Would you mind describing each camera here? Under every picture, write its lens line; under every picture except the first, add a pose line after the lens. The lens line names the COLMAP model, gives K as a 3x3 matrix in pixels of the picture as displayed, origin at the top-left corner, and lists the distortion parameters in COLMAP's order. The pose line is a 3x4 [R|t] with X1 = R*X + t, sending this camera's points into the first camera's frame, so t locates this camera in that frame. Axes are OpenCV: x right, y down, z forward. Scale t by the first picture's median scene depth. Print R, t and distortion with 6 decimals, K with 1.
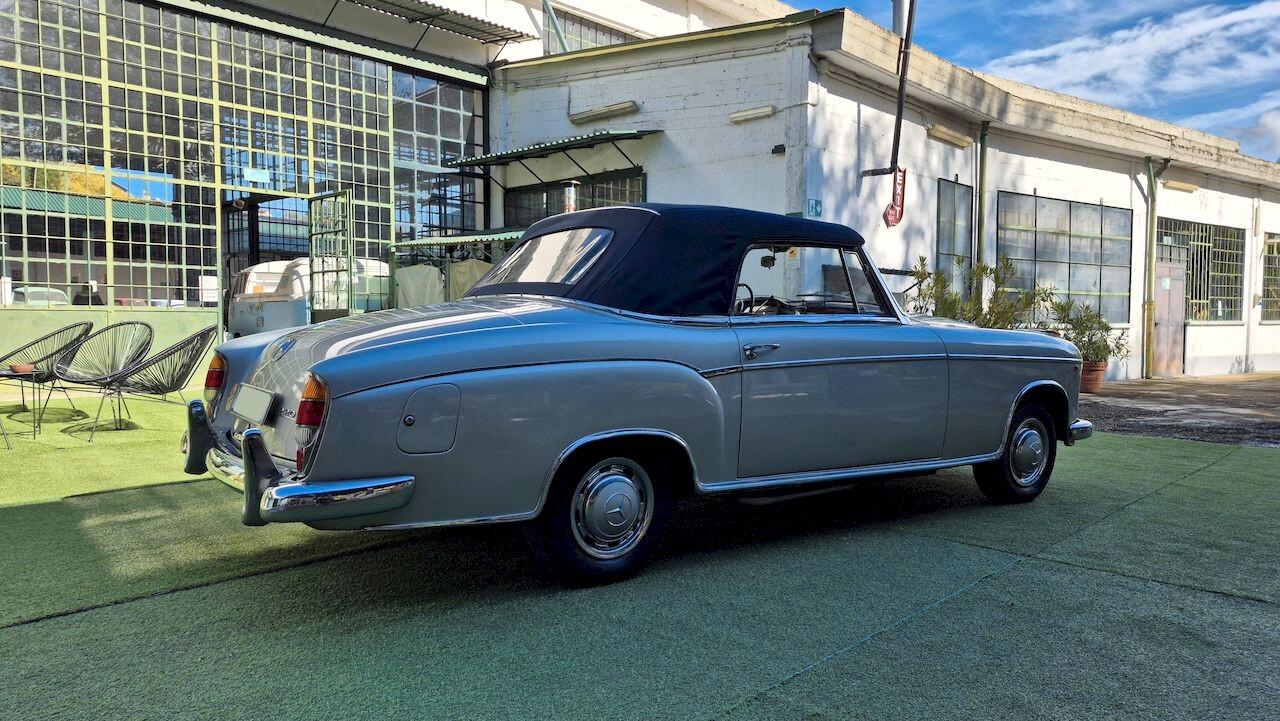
lens RADIAL K [[883.9, 0, 635.8], [0, 883.9, 360.6], [0, 0, 1]] dist [0.090834, -0.106913]
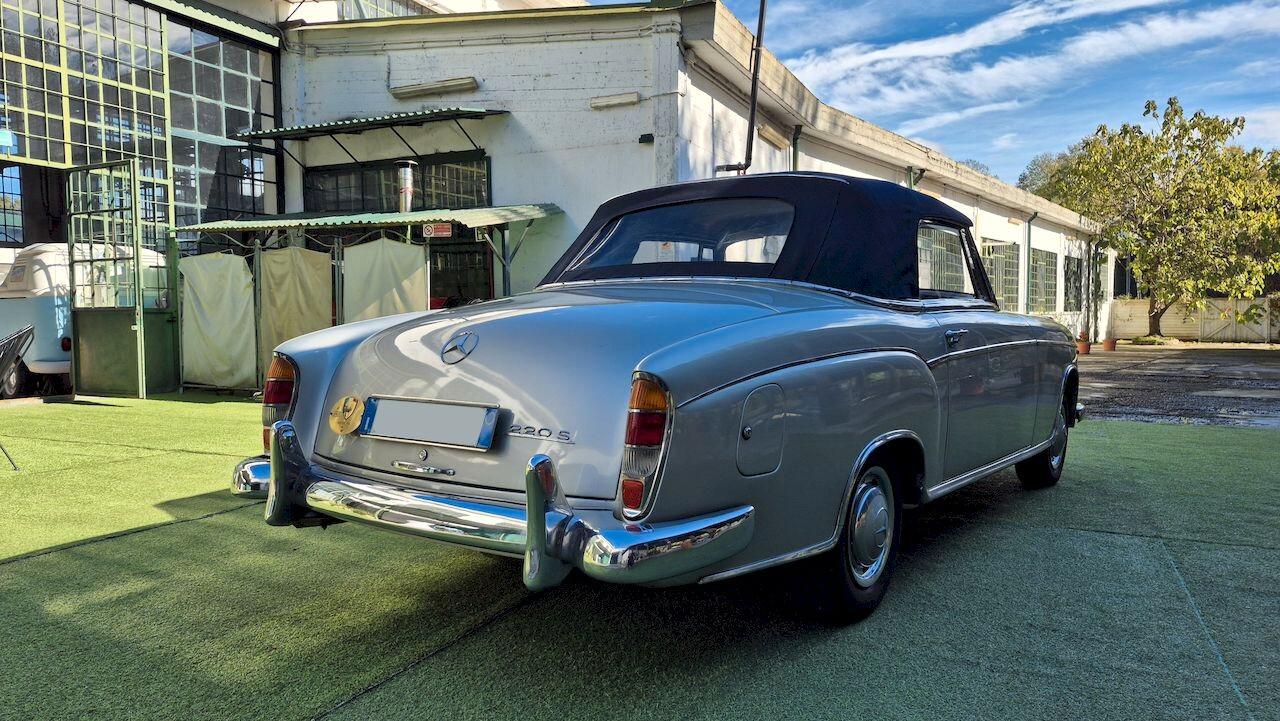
lens RADIAL K [[886.7, 0, 640.1], [0, 886.7, 366.5], [0, 0, 1]] dist [0.076019, -0.088275]
pose [[0.947848, -0.028220, 0.317472, -0.140190], [0.025785, 0.999597, 0.011869, -0.000725], [-0.317679, -0.003064, 0.948193, 0.071405]]
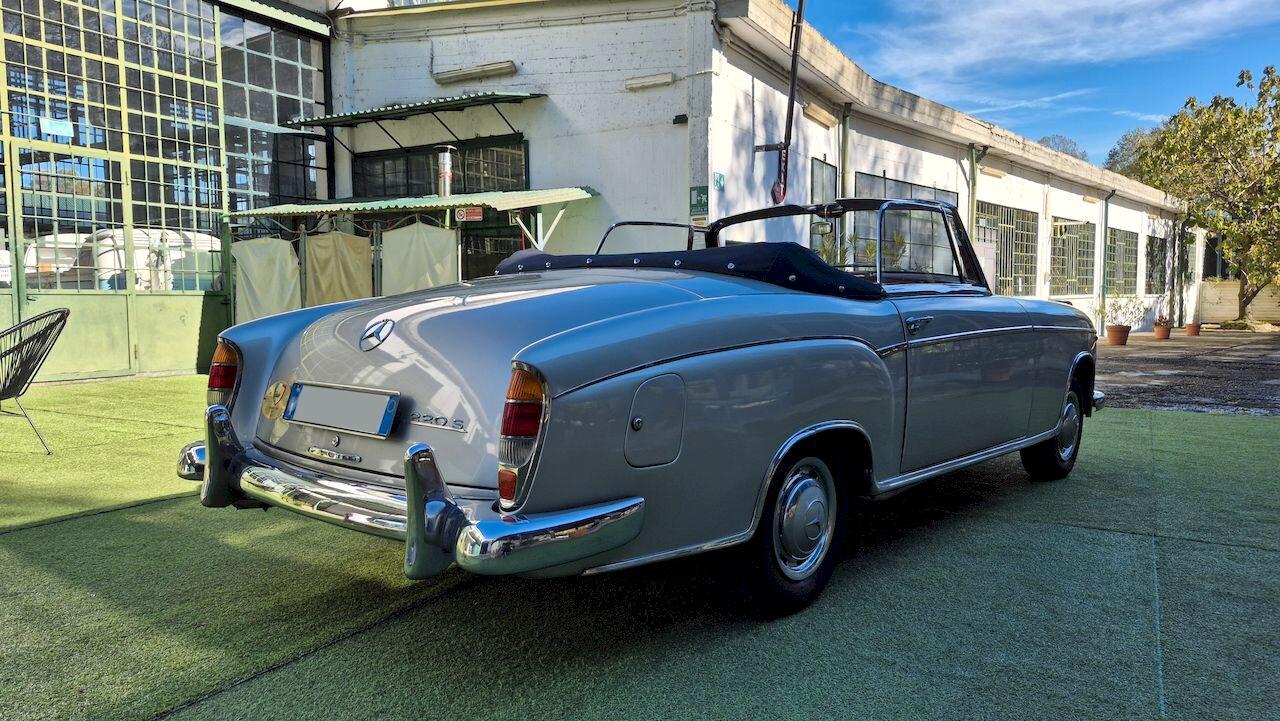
lens RADIAL K [[886.7, 0, 640.1], [0, 886.7, 366.5], [0, 0, 1]] dist [0.076019, -0.088275]
pose [[0.971165, -0.027394, 0.236831, -0.101288], [0.020792, 0.999324, 0.030329, -0.001420], [-0.237502, -0.024531, 0.971077, 0.062514]]
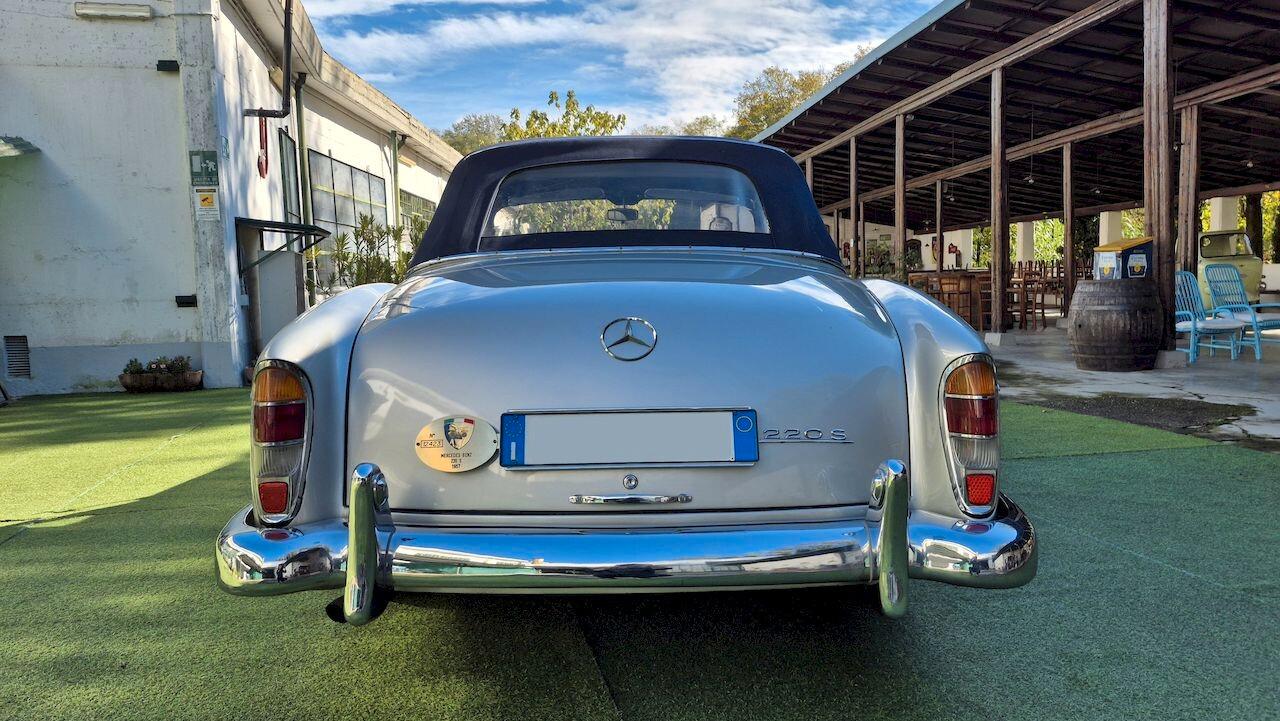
lens RADIAL K [[884.4, 0, 642.8], [0, 884.4, 358.6], [0, 0, 1]] dist [0.081707, -0.088161]
pose [[0.553976, -0.094730, 0.827126, -0.246277], [0.064383, 0.995405, 0.070882, -0.011305], [-0.830040, 0.013986, 0.557529, 0.194886]]
